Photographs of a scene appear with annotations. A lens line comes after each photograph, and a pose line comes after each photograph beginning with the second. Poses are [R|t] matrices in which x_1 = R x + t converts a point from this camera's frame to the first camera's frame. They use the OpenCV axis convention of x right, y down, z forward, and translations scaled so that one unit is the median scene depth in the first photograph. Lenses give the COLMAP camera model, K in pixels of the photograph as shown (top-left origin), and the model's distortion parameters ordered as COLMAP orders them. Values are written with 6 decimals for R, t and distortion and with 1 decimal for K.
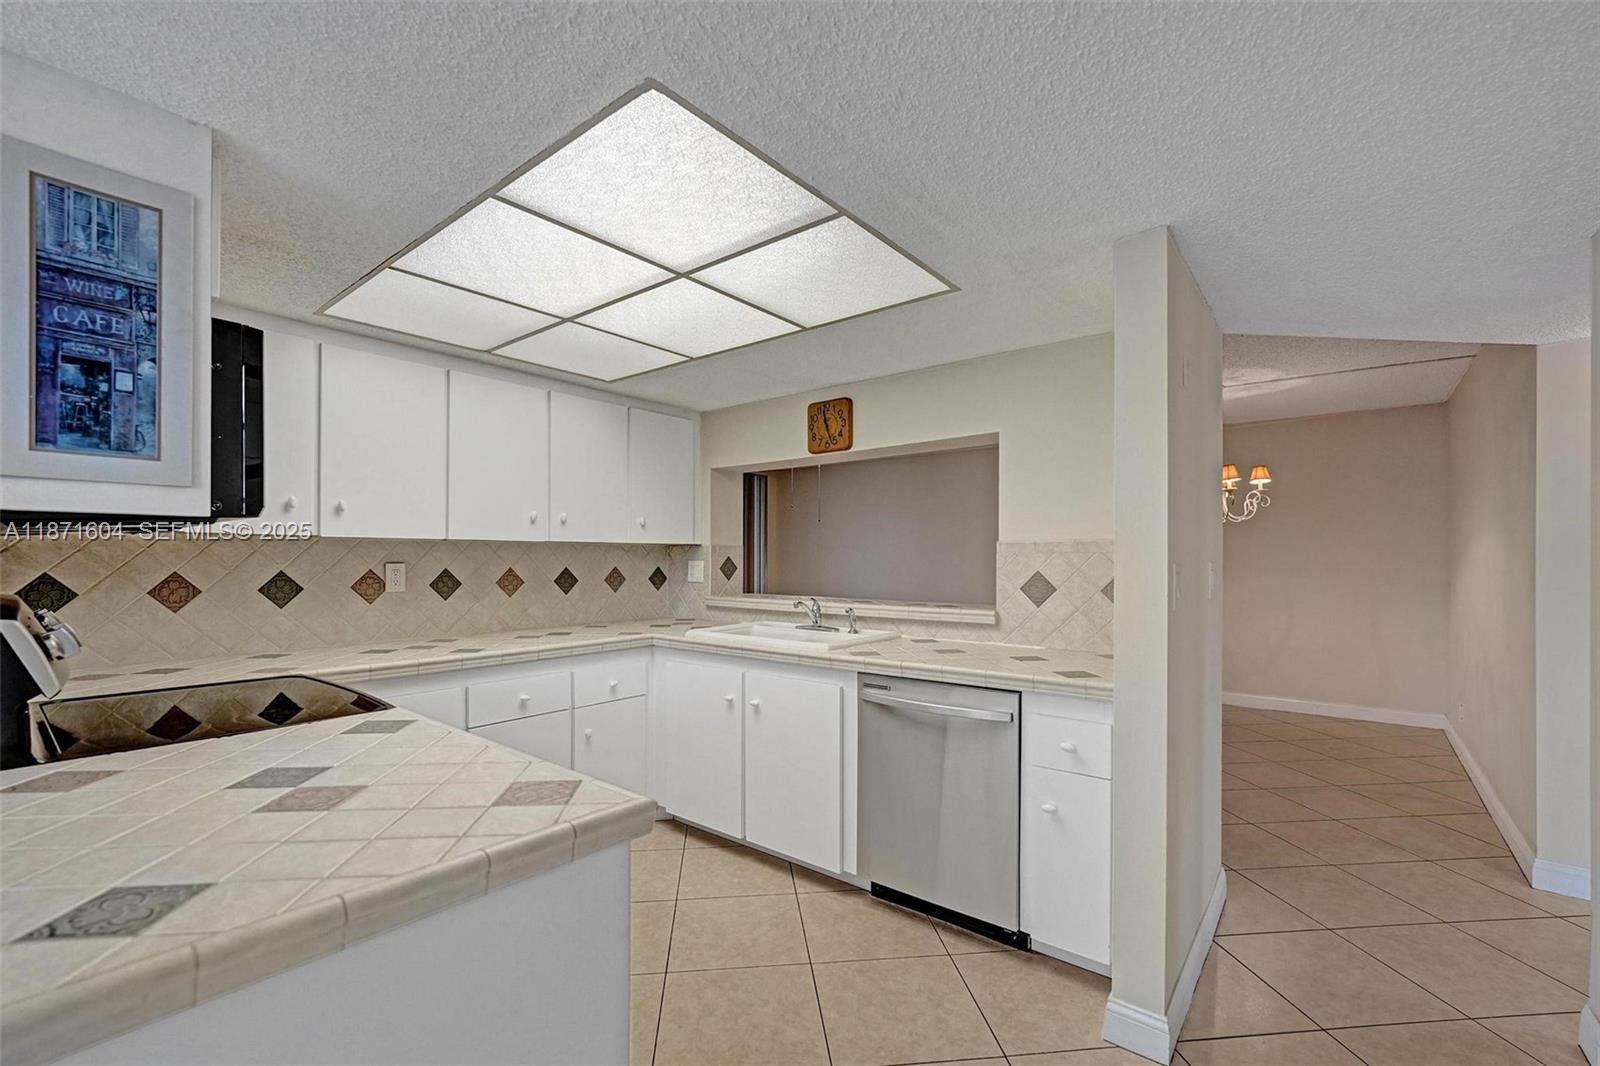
lens RADIAL K [[678.3, 0, 798.0], [0, 678.3, 549.7], [0, 0, 1]] dist [-0.004930, 0.000301]
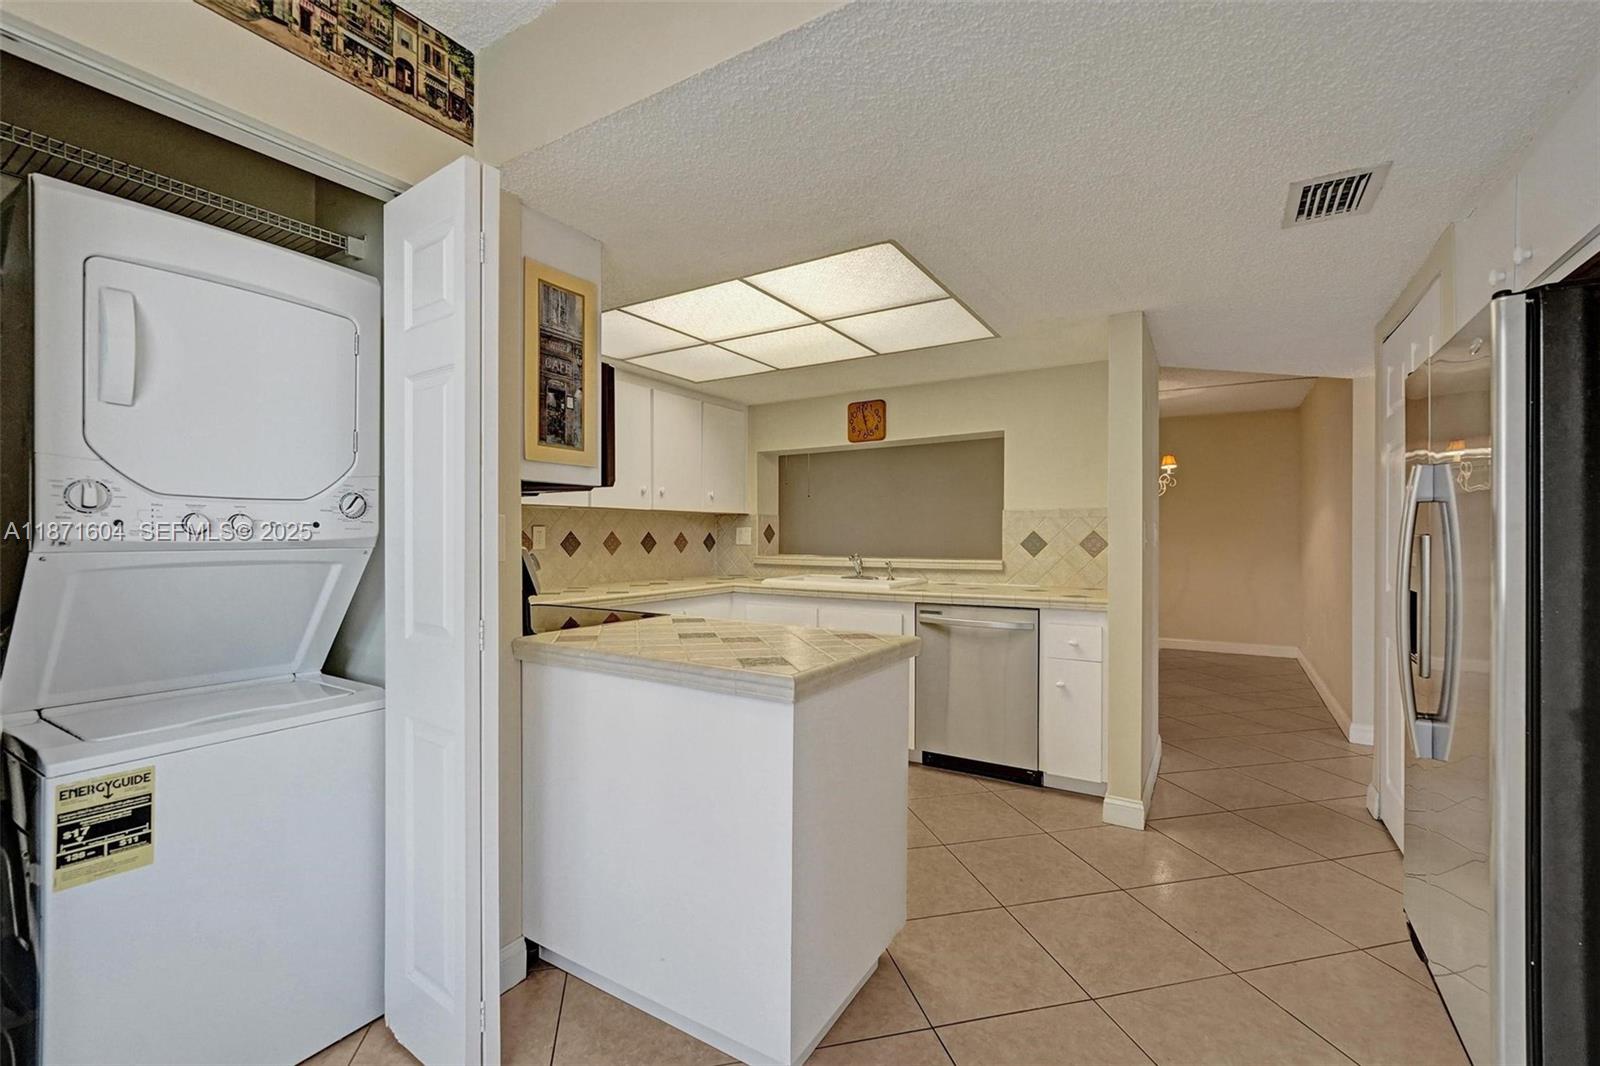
lens RADIAL K [[677.9, 0, 798.3], [0, 677.9, 529.0], [0, 0, 1]] dist [-0.002132, -0.000295]
pose [[0.991901, -0.000214, 0.127014, -0.292182], [-0.000071, 0.999998, 0.002235, 0.023454], [-0.127014, -0.002226, 0.991898, -0.308579]]
